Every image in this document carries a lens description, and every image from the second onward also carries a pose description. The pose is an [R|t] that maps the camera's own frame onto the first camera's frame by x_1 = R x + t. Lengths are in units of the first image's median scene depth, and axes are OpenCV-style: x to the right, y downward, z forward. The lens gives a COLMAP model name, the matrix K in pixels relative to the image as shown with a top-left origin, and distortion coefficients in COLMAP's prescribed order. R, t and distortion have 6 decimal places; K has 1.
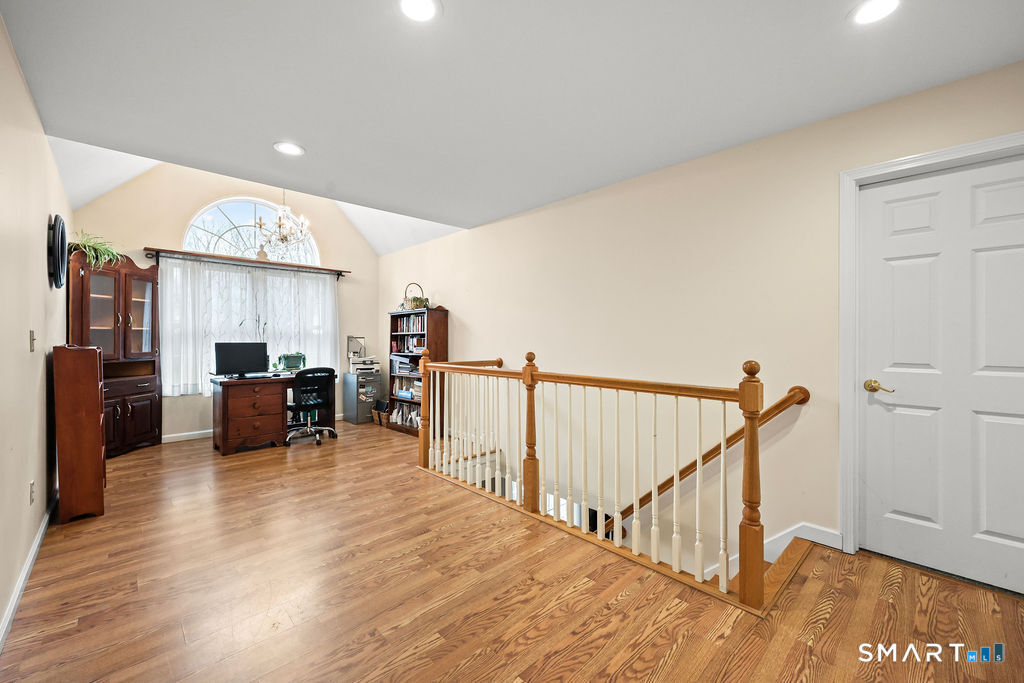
lens RADIAL K [[411.5, 0, 504.6], [0, 411.5, 338.6], [0, 0, 1]] dist [-0.001365, 0.000179]
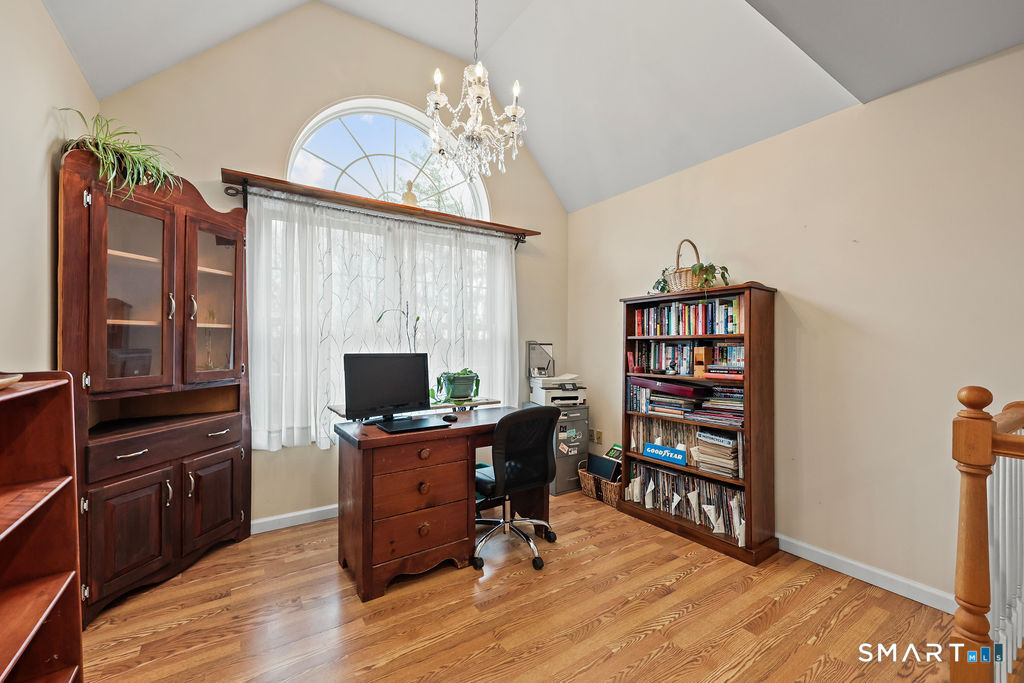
lens RADIAL K [[411.5, 0, 505.2], [0, 411.5, 344.6], [0, 0, 1]] dist [-0.001365, 0.000179]
pose [[0.985547, 0.006716, -0.169266, -0.396599], [-0.006354, 0.999976, 0.002681, -0.003671], [0.169280, -0.001567, 0.985567, 0.502835]]
